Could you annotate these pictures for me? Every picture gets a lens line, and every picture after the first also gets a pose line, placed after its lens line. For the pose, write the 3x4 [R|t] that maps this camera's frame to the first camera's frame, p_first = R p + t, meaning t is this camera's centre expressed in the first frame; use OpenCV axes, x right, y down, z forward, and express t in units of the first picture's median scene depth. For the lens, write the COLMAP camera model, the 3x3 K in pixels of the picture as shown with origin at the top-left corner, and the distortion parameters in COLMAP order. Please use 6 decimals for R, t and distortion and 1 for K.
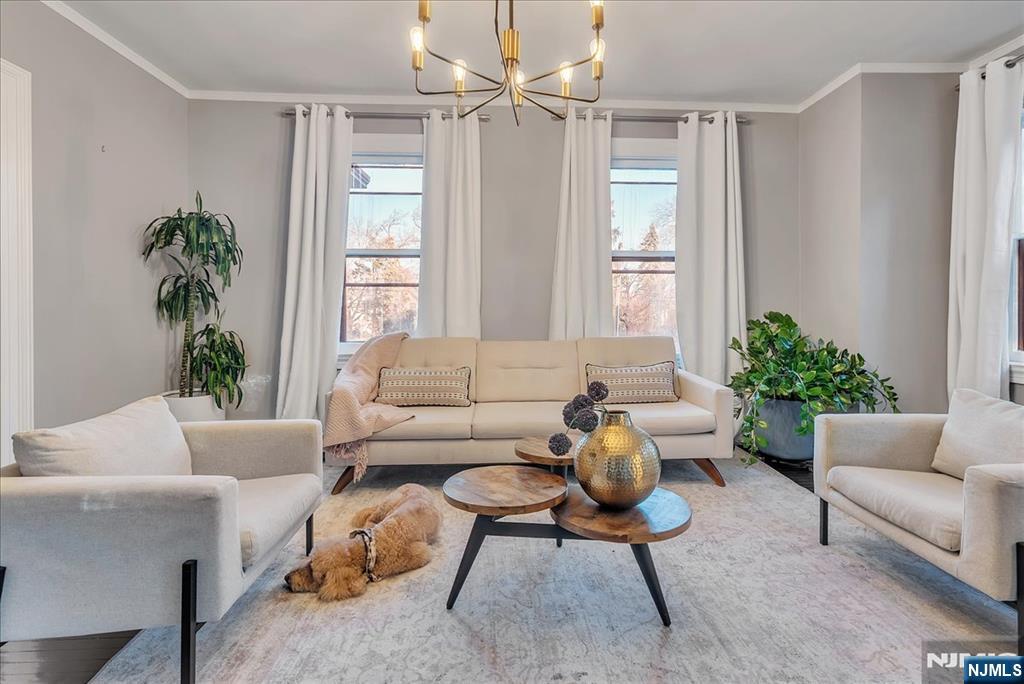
lens RADIAL K [[490.4, 0, 514.0], [0, 490.4, 282.1], [0, 0, 1]] dist [0.000046, -0.000045]
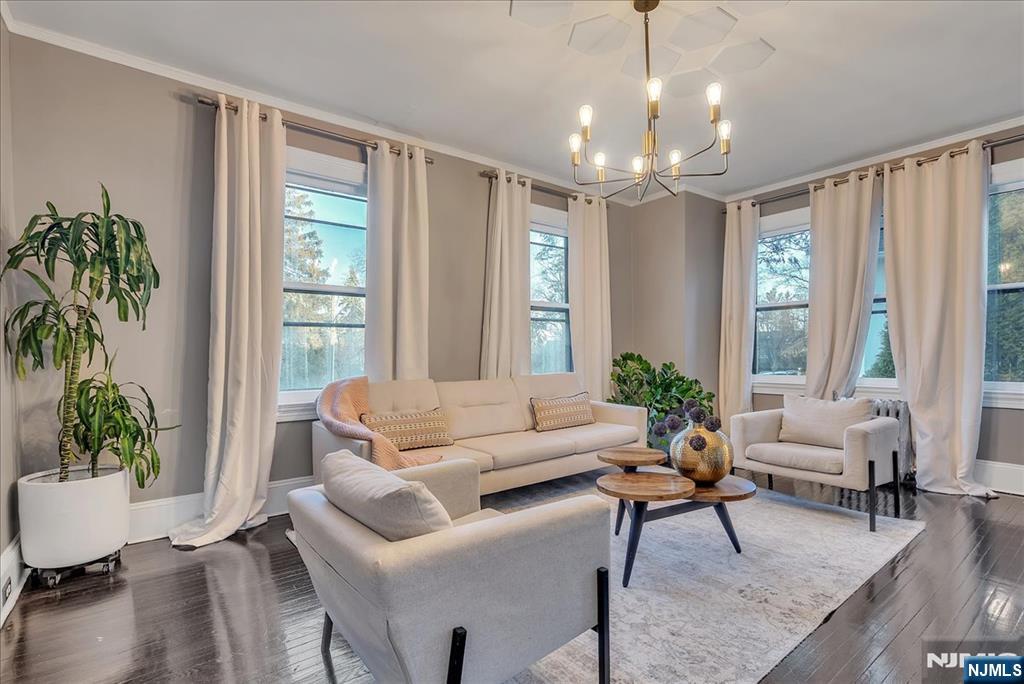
lens RADIAL K [[487.6, 0, 512.0], [0, 487.6, 342.0], [0, 0, 1]] dist [0.001205, -0.000231]
pose [[0.821804, 0.006253, 0.569737, -0.505814], [-0.020287, 0.999627, 0.018291, 0.013146], [-0.569410, -0.026590, 0.821624, 0.076183]]
